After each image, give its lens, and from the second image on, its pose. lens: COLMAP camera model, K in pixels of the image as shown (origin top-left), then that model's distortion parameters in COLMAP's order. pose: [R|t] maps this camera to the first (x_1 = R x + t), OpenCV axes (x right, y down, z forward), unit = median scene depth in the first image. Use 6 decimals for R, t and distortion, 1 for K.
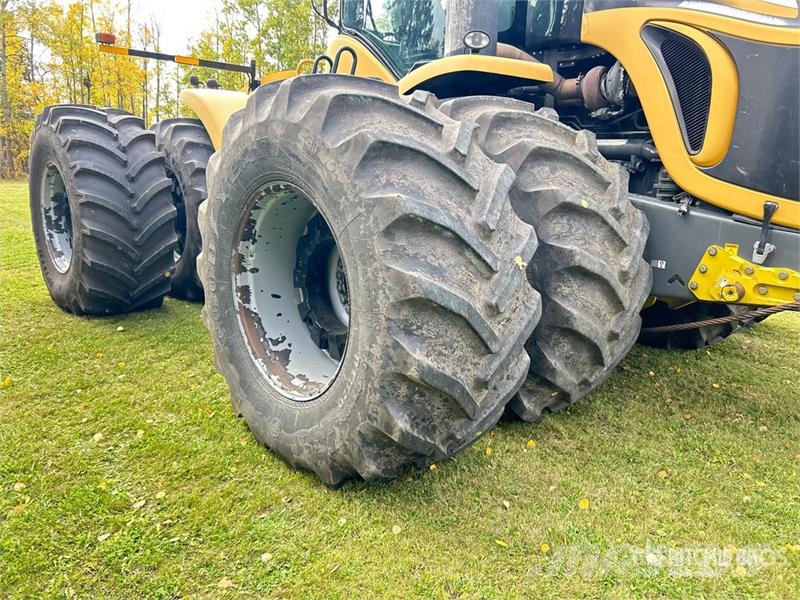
lens RADIAL K [[632.2, 0, 397.9], [0, 632.2, 308.6], [0, 0, 1]] dist [0.012725, 0.003393]
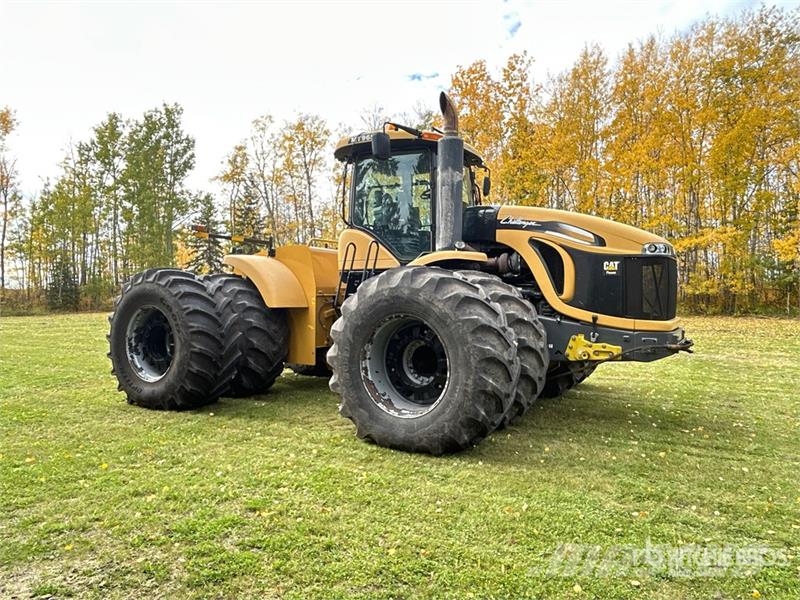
lens RADIAL K [[597.7, 0, 399.1], [0, 597.7, 309.1], [0, 0, 1]] dist [0.066135, -0.072070]
pose [[0.953050, -0.031266, 0.301195, -0.705025], [0.088419, 0.980042, -0.178045, 0.128942], [-0.289617, 0.196317, 0.936793, -0.798799]]
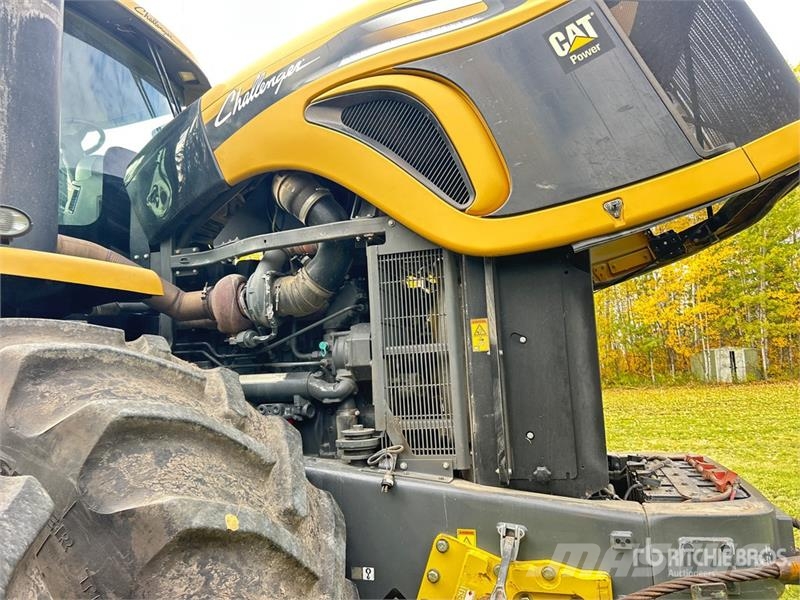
lens RADIAL K [[597.7, 0, 399.1], [0, 597.7, 309.1], [0, 0, 1]] dist [0.066135, -0.072070]
pose [[0.850348, -0.013376, 0.526051, 0.145831], [0.183124, 0.944715, -0.271993, -0.155374], [-0.493330, 0.327621, 0.805785, 0.456430]]
